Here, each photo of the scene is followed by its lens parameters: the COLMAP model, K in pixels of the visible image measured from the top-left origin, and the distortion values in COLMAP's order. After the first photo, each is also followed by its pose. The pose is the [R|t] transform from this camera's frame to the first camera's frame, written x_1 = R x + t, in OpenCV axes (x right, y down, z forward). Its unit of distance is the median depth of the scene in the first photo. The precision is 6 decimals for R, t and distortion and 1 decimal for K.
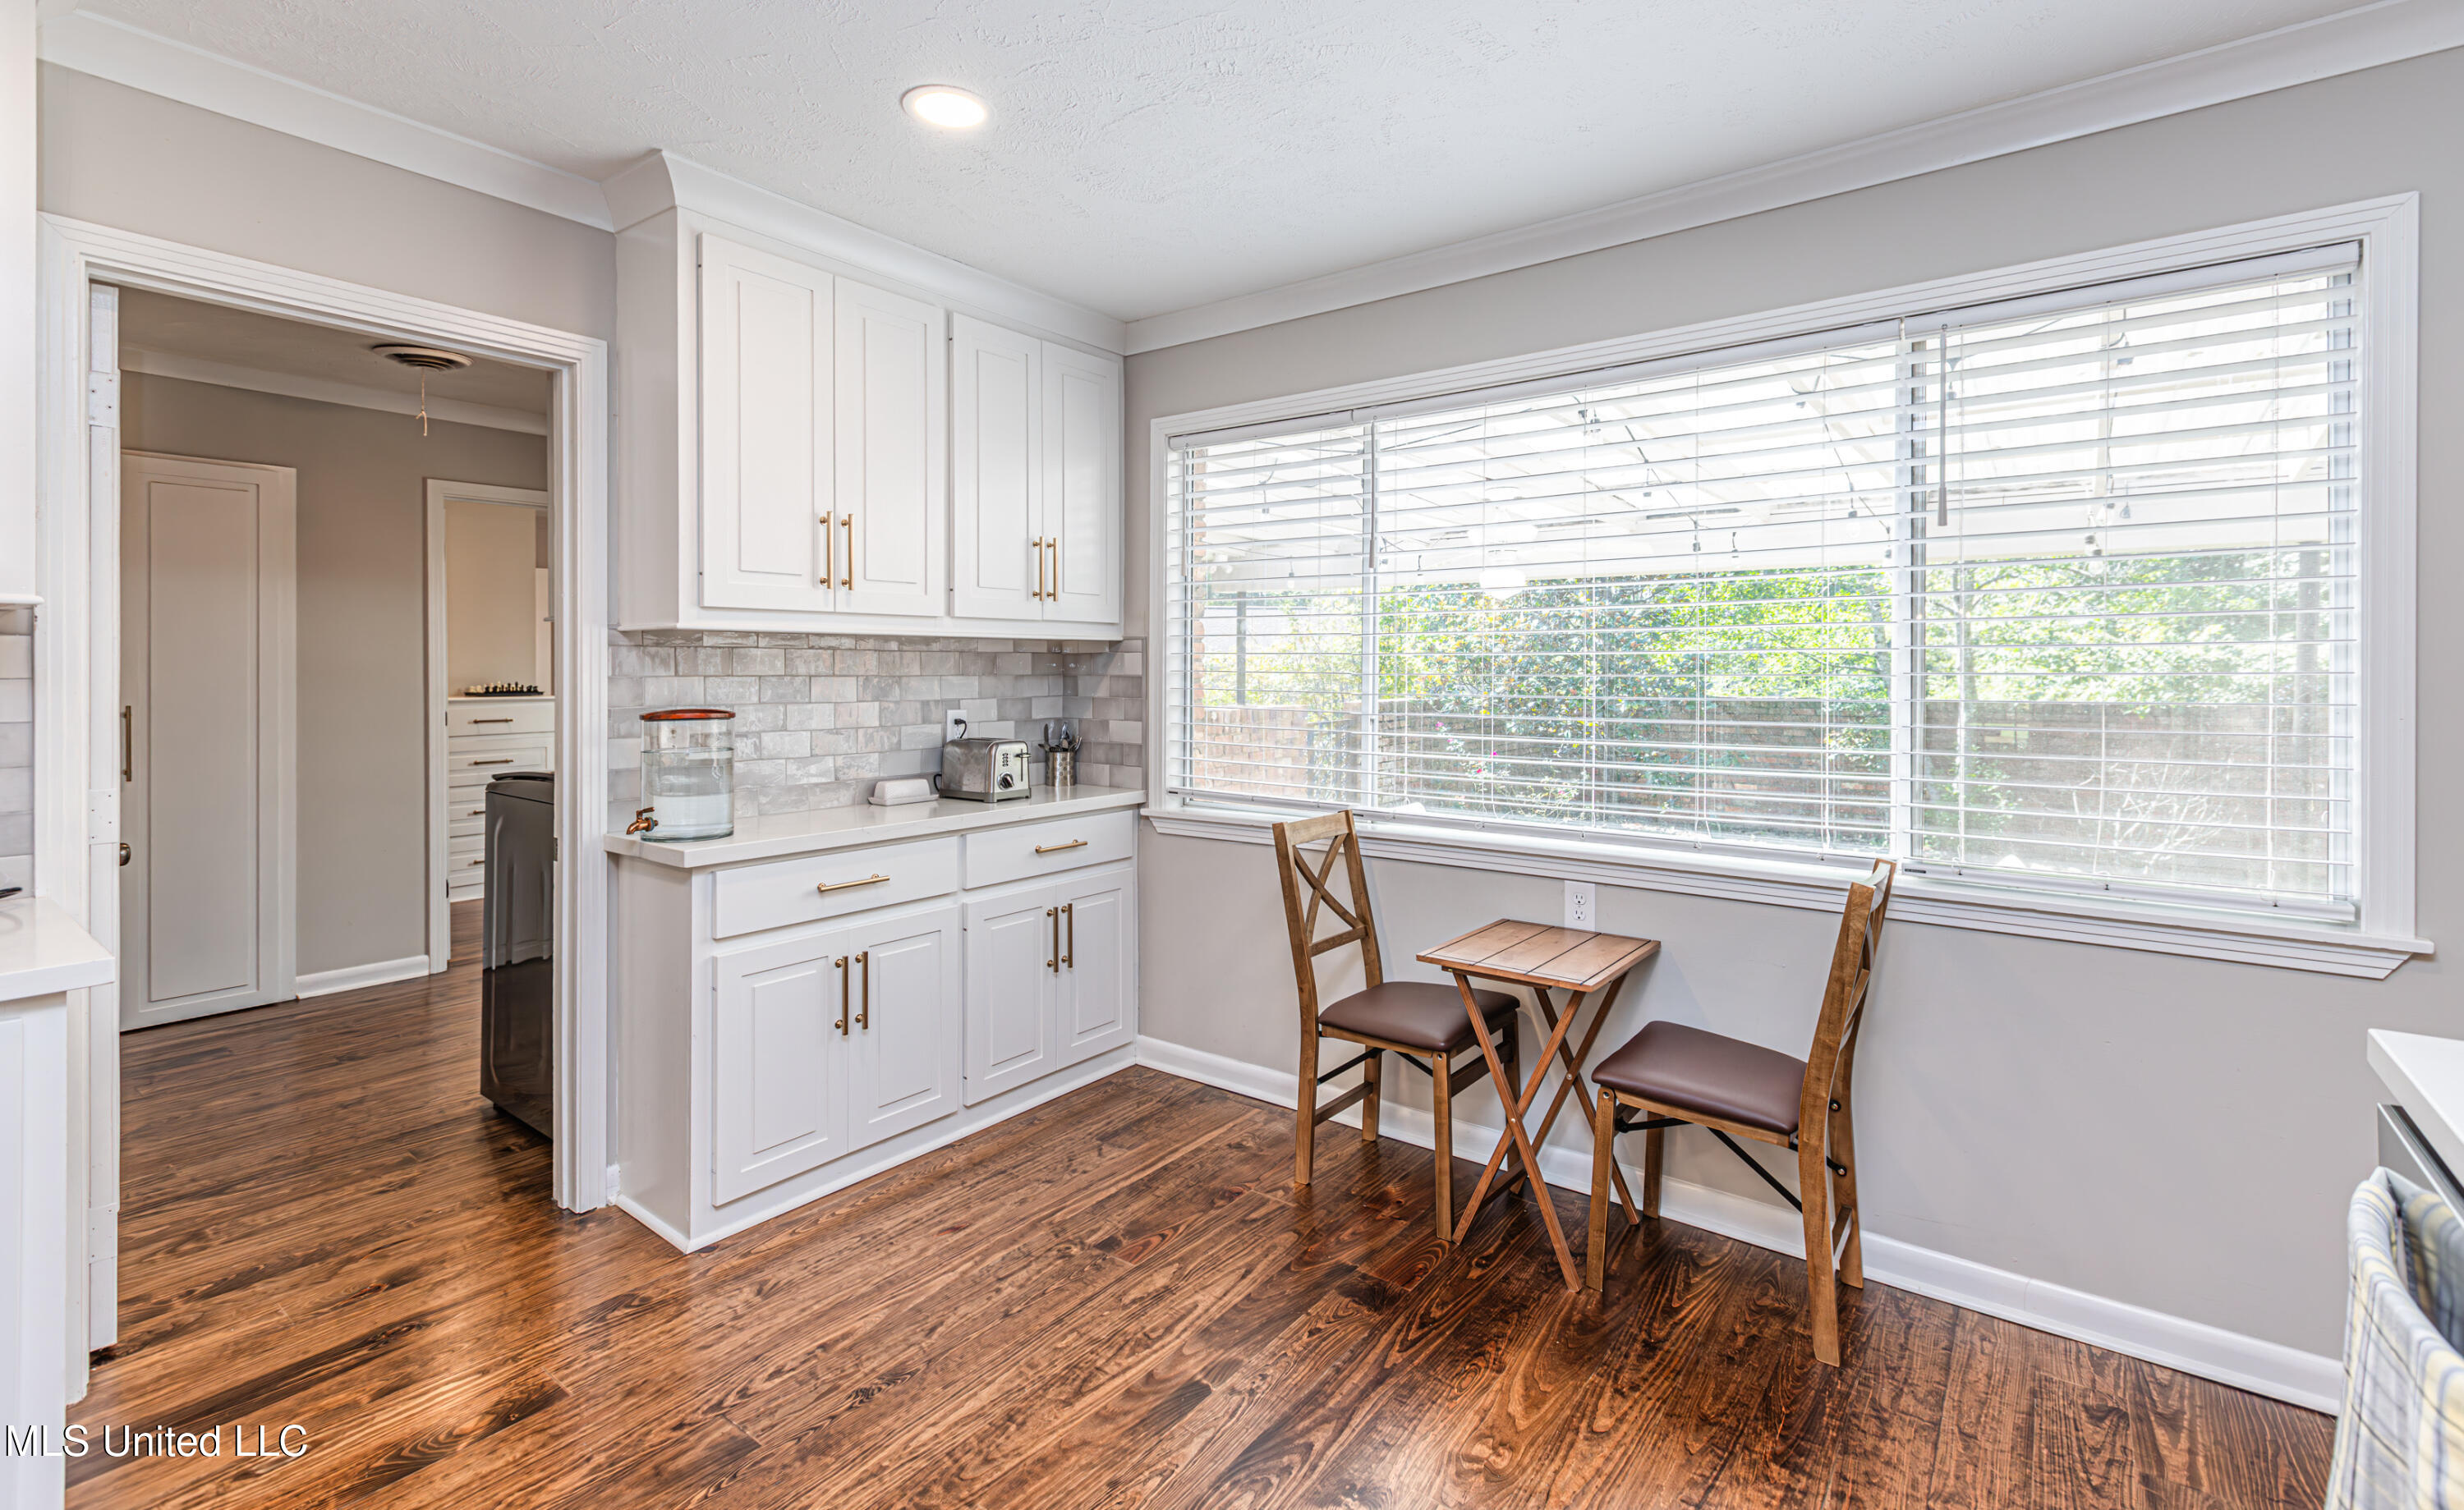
lens RADIAL K [[1085.8, 0, 1237.4], [0, 1085.8, 680.8], [0, 0, 1]] dist [-0.005088, 0.000115]
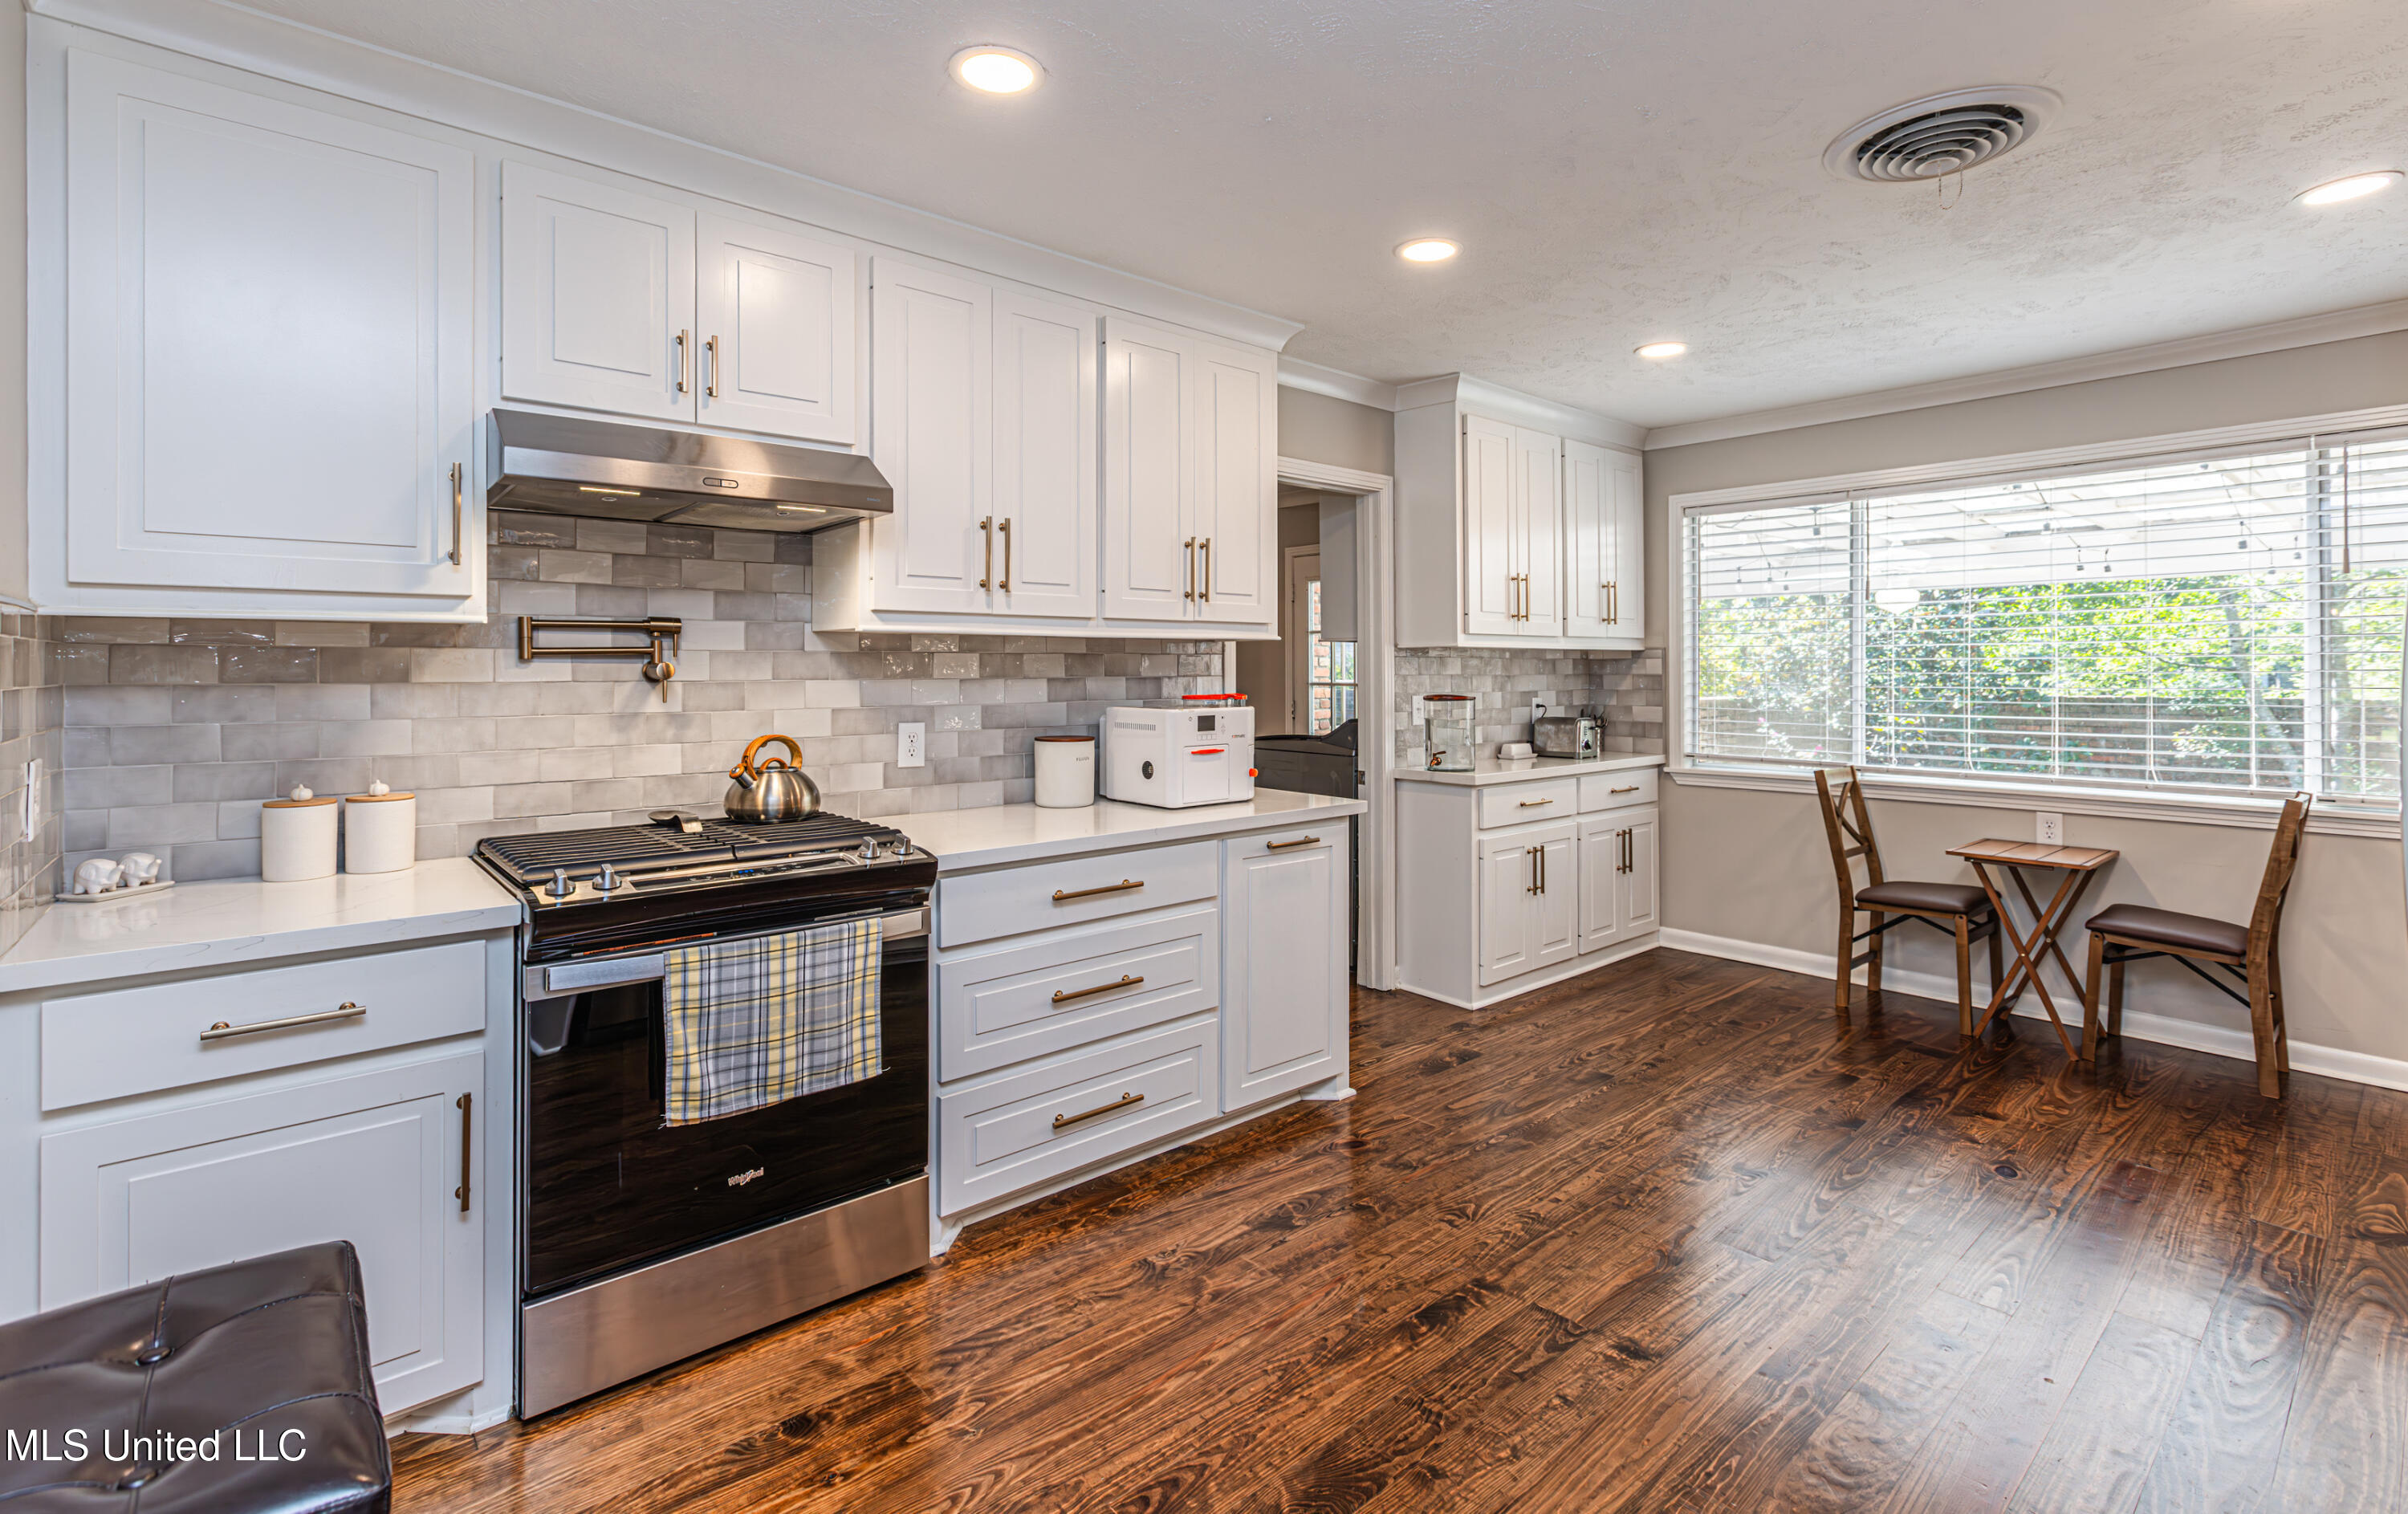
lens RADIAL K [[1099.2, 0, 1184.7], [0, 1099.2, 669.5], [0, 0, 1]] dist [0.001787, 0.000888]
pose [[0.977387, -0.003020, -0.211436, -0.461794], [0.000643, 0.999936, -0.011312, 0.005215], [0.211457, 0.010920, 0.977326, -0.640840]]
